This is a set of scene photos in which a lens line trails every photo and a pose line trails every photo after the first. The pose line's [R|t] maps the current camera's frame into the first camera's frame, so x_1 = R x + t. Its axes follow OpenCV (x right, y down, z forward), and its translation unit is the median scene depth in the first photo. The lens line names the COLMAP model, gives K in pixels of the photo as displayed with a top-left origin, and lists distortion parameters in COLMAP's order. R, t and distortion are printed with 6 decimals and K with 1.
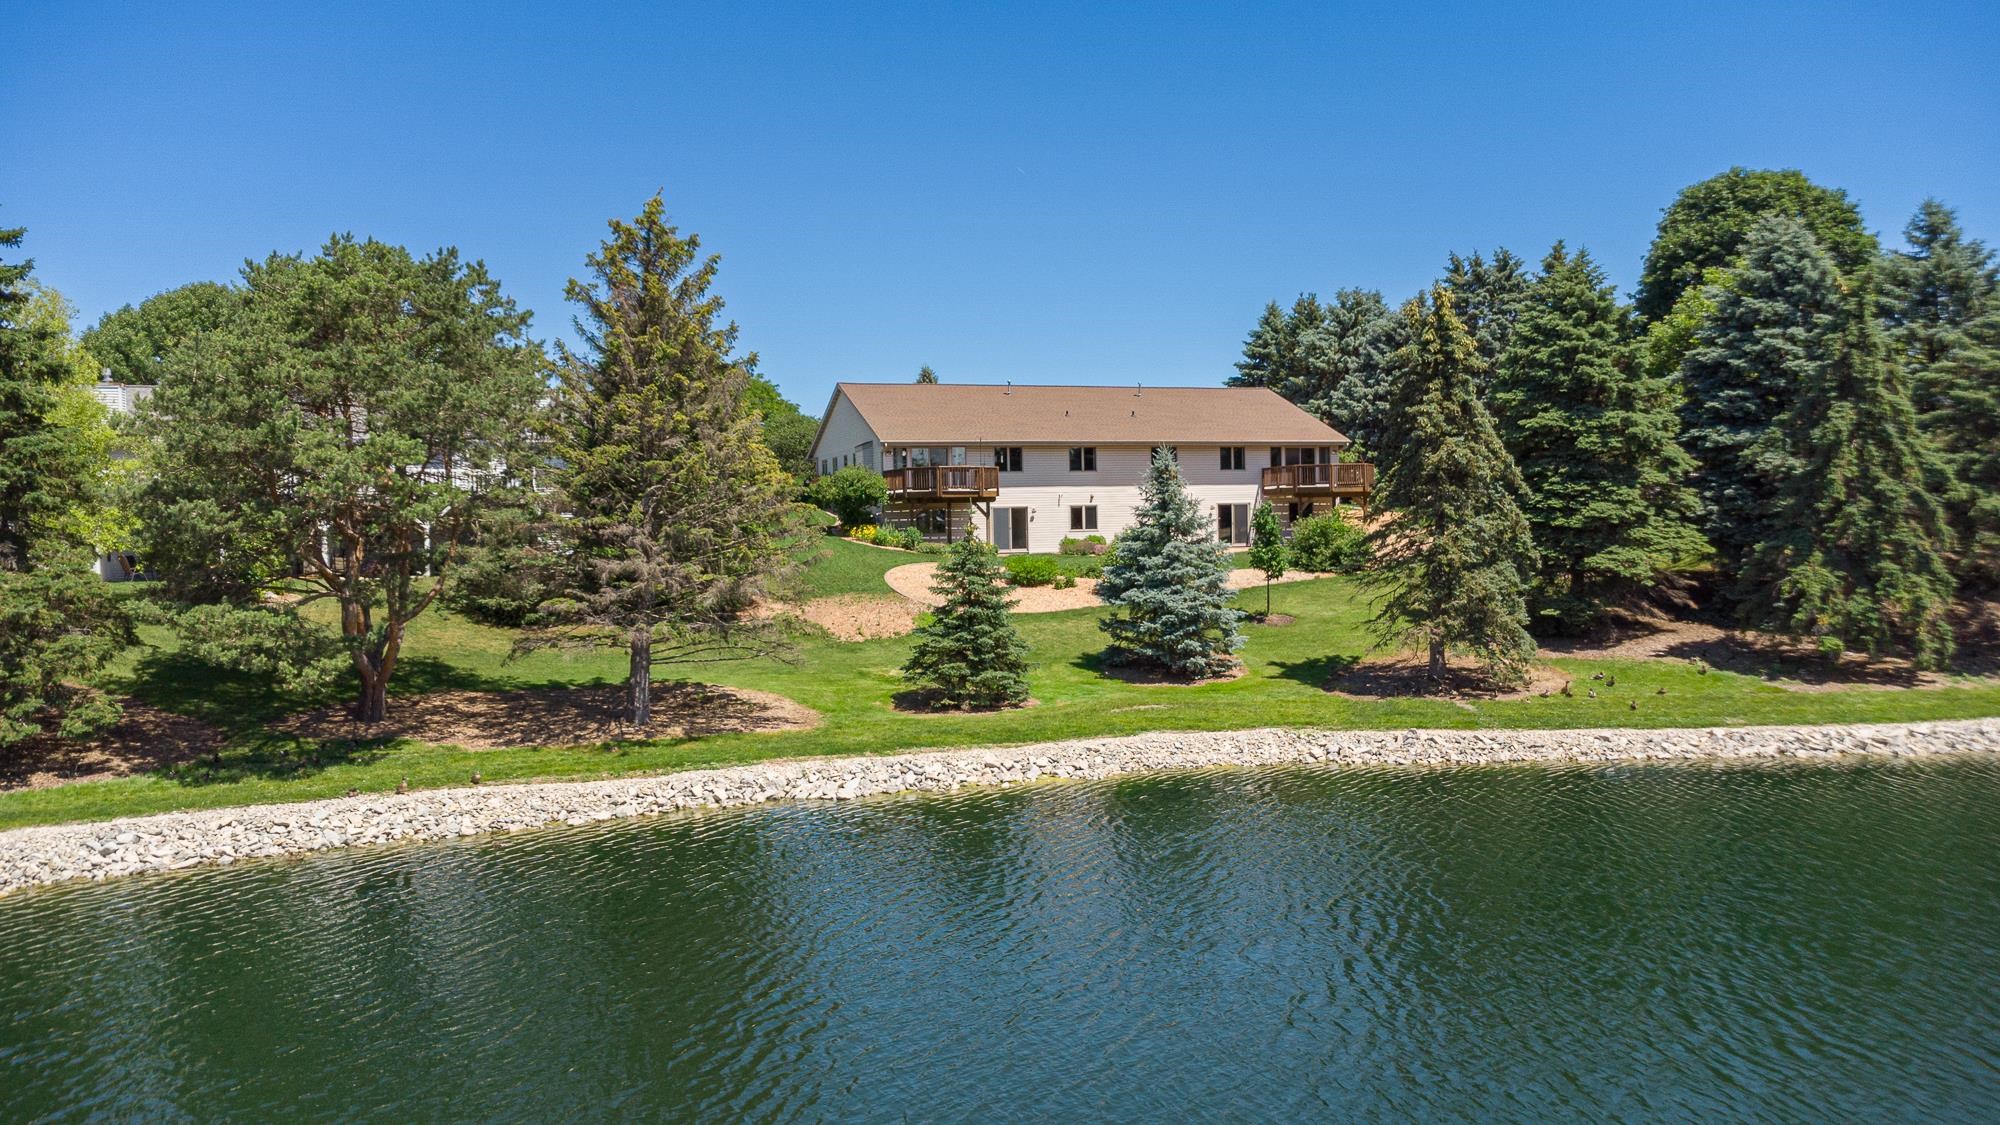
lens RADIAL K [[1530.5, 0, 1000.0], [0, 1530.5, 562.5], [0, 0, 1]] dist [0.026983, -0.005154]
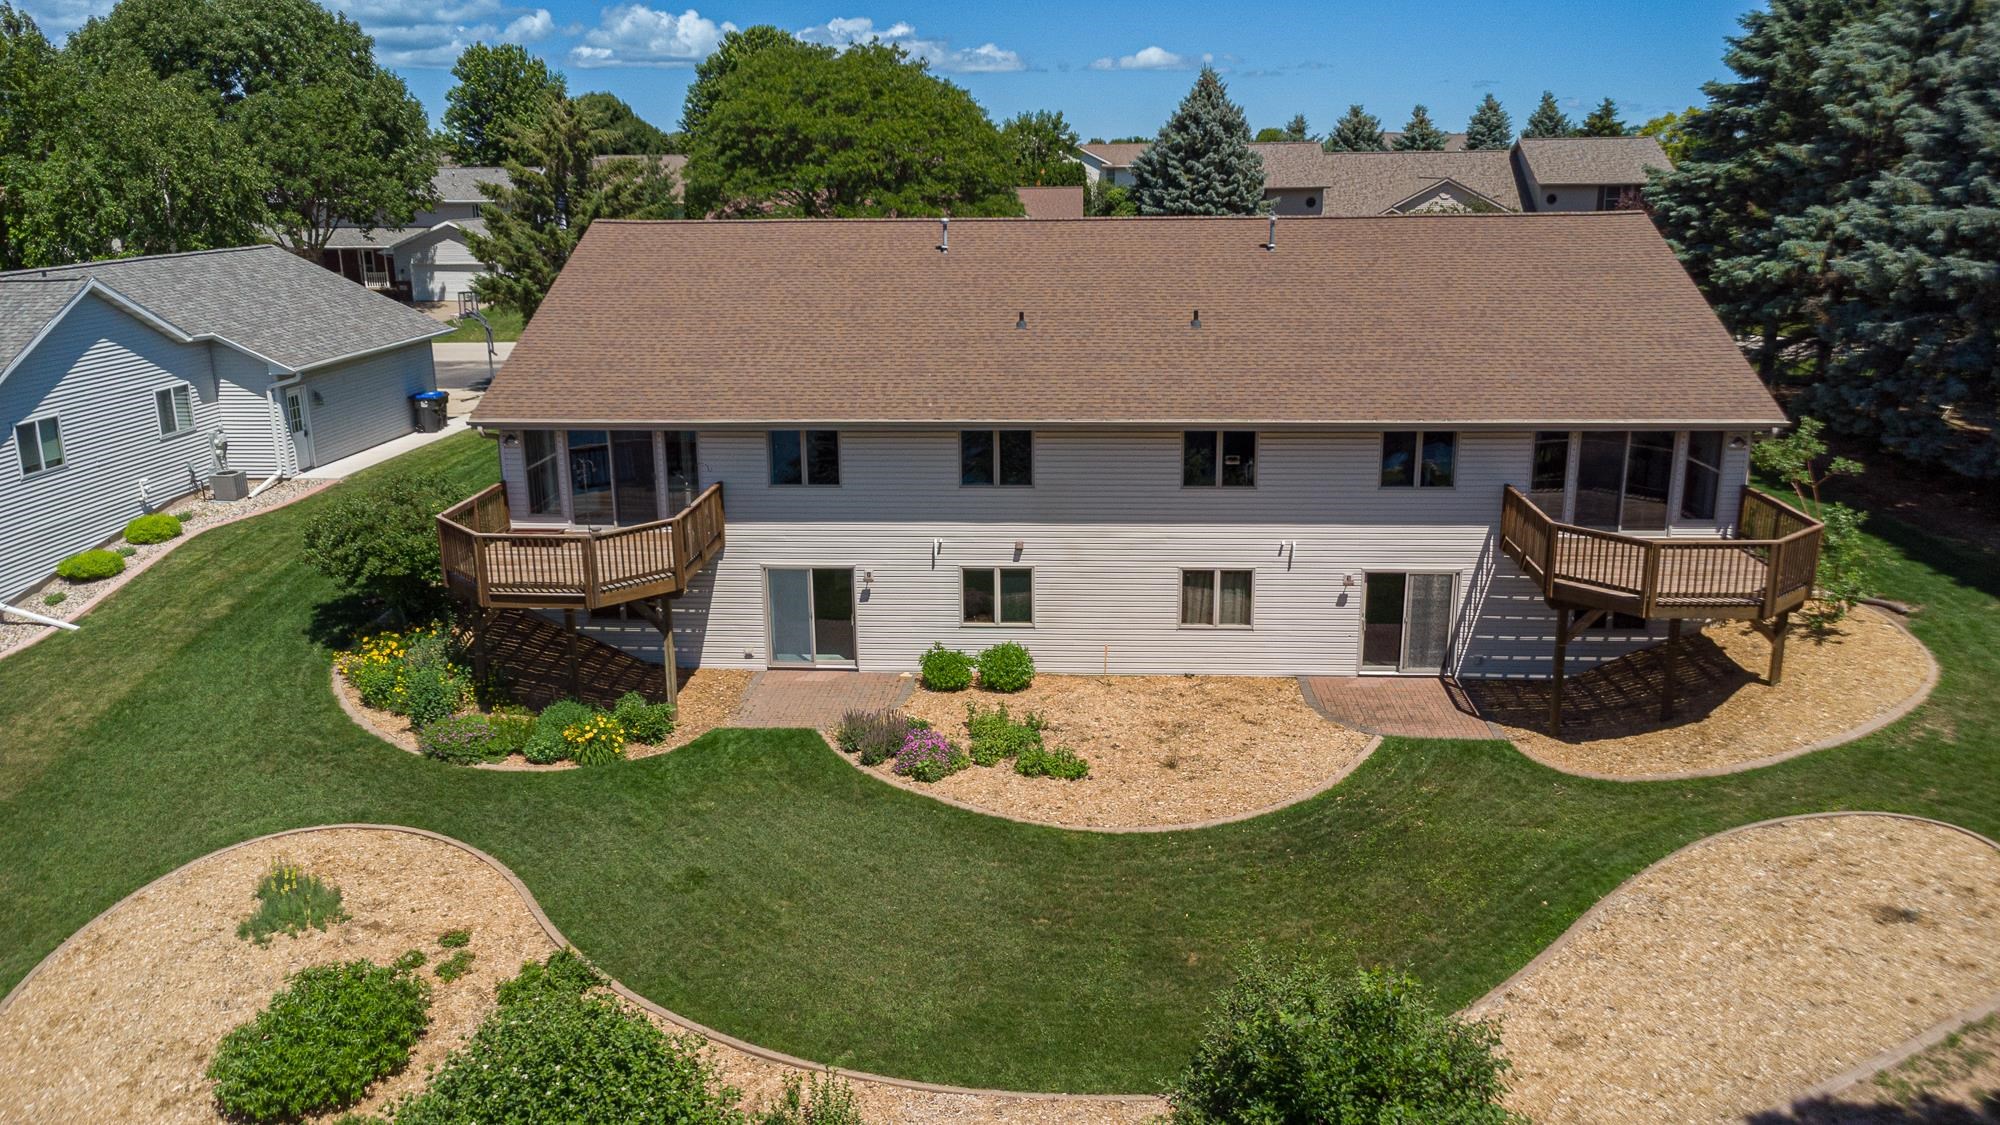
lens RADIAL K [[1495.4, 0, 1000.0], [0, 1495.4, 562.5], [0, 0, 1]] dist [0.073658, -0.112020]
pose [[0.917205, 0.113324, -0.381958, 0.196654], [-0.016396, 0.968619, 0.248010, -0.130259], [0.398077, -0.221213, 0.890280, 0.598924]]
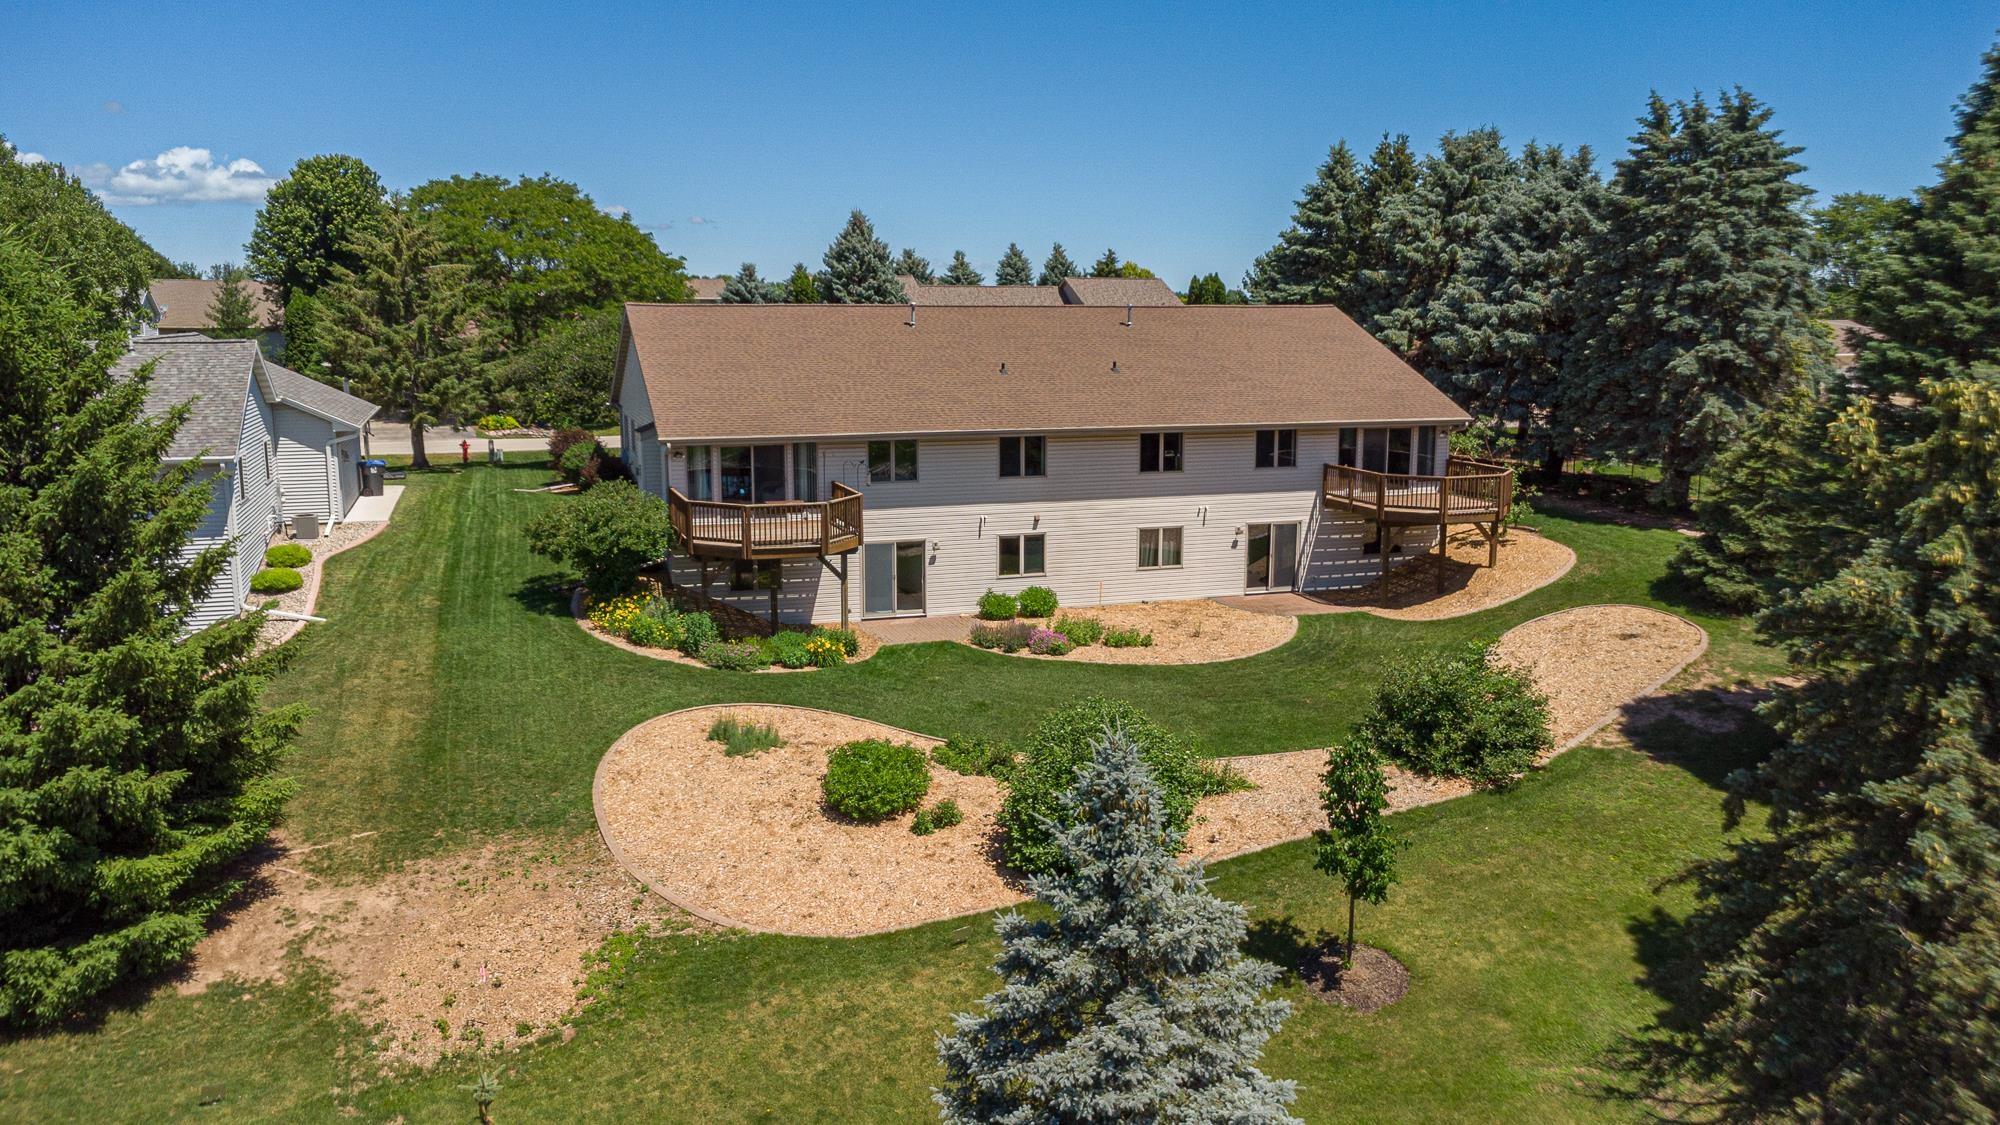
lens RADIAL K [[1530.5, 0, 1000.0], [0, 1530.5, 562.5], [0, 0, 1]] dist [0.026983, -0.005154]
pose [[0.999653, 0.023860, -0.011179, 0.049632], [-0.022011, 0.989415, 0.143435, -0.104550], [0.014483, -0.143139, 0.989597, 0.383581]]
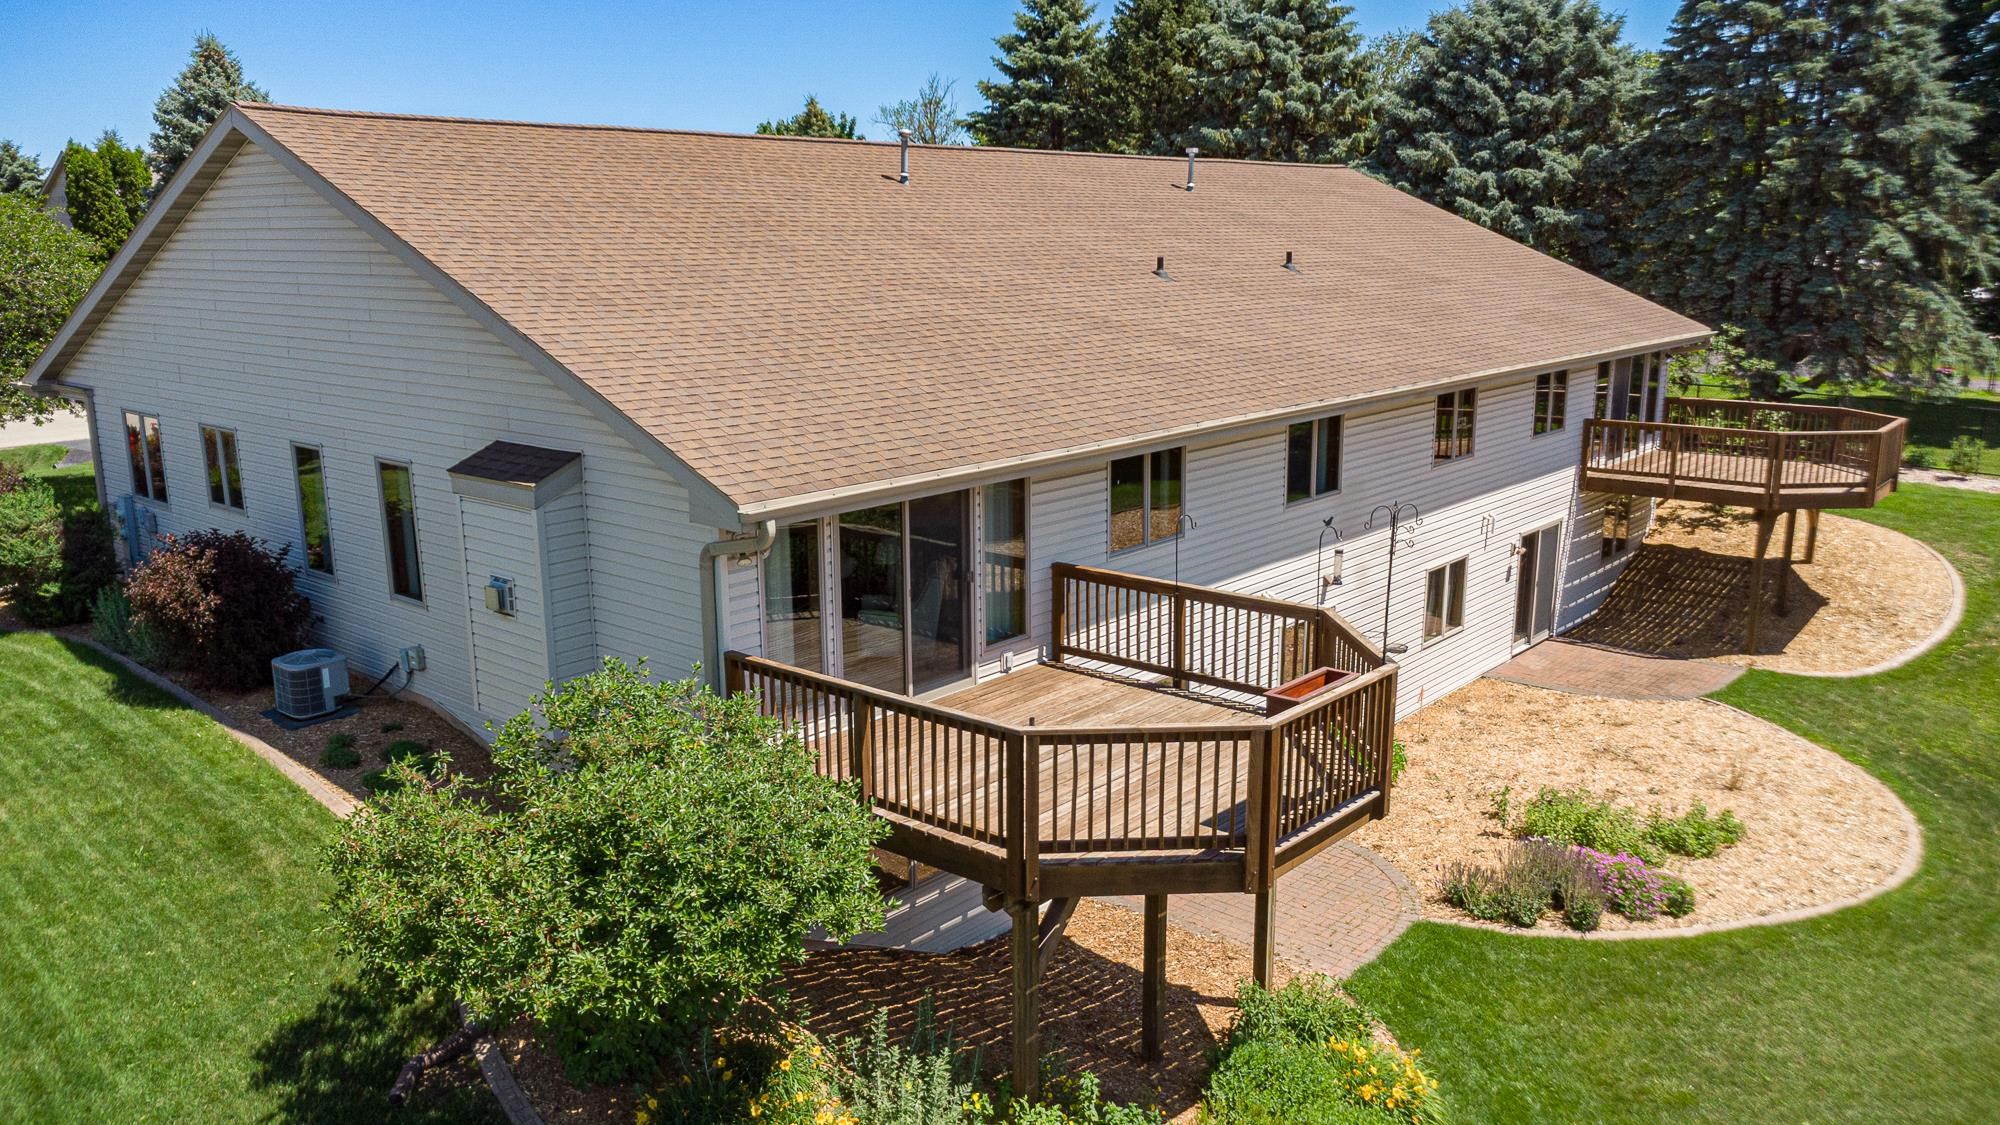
lens RADIAL K [[1495.4, 0, 1000.0], [0, 1495.4, 562.5], [0, 0, 1]] dist [0.073658, -0.112020]
pose [[0.867986, -0.094858, 0.487445, -0.120652], [0.000100, 0.981620, 0.190847, -0.093948], [-0.496588, -0.165604, 0.852042, 0.743294]]
